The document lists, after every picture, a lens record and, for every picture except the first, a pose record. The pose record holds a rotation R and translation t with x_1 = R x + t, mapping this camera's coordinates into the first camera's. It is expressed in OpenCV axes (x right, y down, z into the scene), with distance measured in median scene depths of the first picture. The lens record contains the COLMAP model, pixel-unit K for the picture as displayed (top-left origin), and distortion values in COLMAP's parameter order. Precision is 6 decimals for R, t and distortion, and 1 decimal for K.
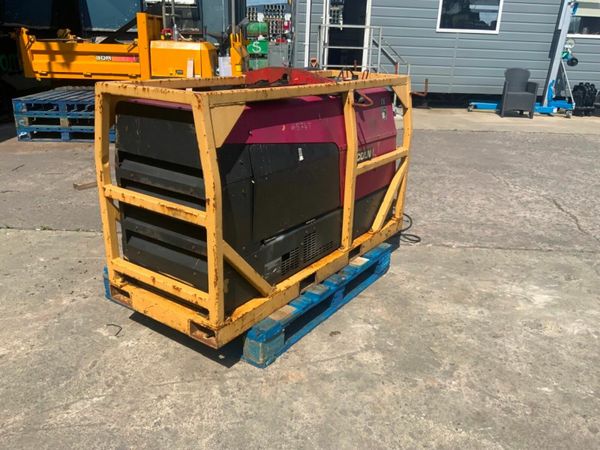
lens RADIAL K [[501.6, 0, 301.2], [0, 501.6, 226.5], [0, 0, 1]] dist [0.107566, -0.229618]
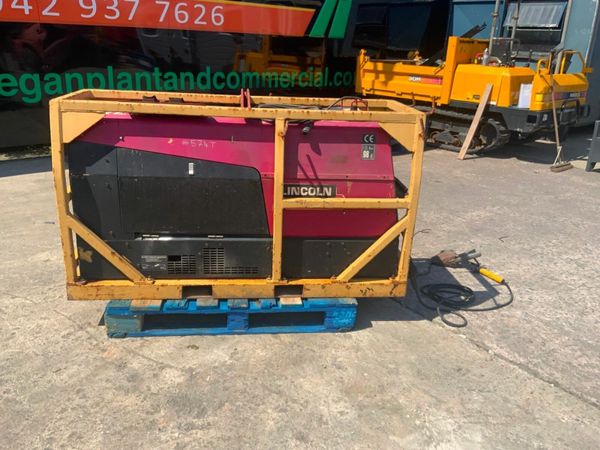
lens RADIAL K [[501.6, 0, 301.2], [0, 501.6, 226.5], [0, 0, 1]] dist [0.107566, -0.229618]
pose [[0.654629, 0.256622, -0.711059, 0.829487], [-0.284387, 0.955120, 0.082886, -0.159205], [0.700417, 0.147957, 0.698230, 0.379996]]
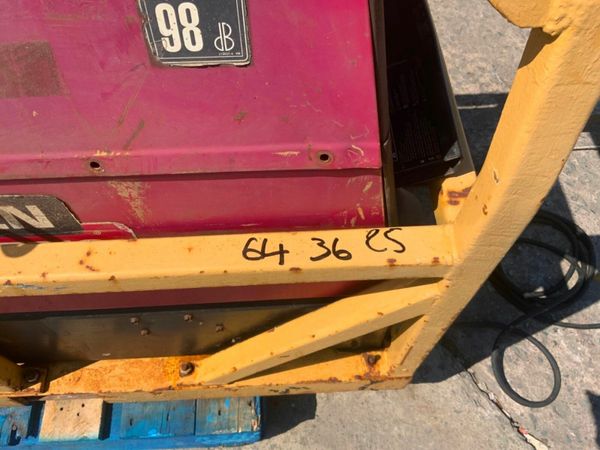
lens RADIAL K [[501.6, 0, 301.2], [0, 501.6, 226.5], [0, 0, 1]] dist [0.107566, -0.229618]
pose [[0.614822, 0.640371, -0.460347, 0.309790], [-0.258263, 0.714996, 0.649677, -0.304066], [0.745180, -0.280545, 0.604980, 1.041029]]
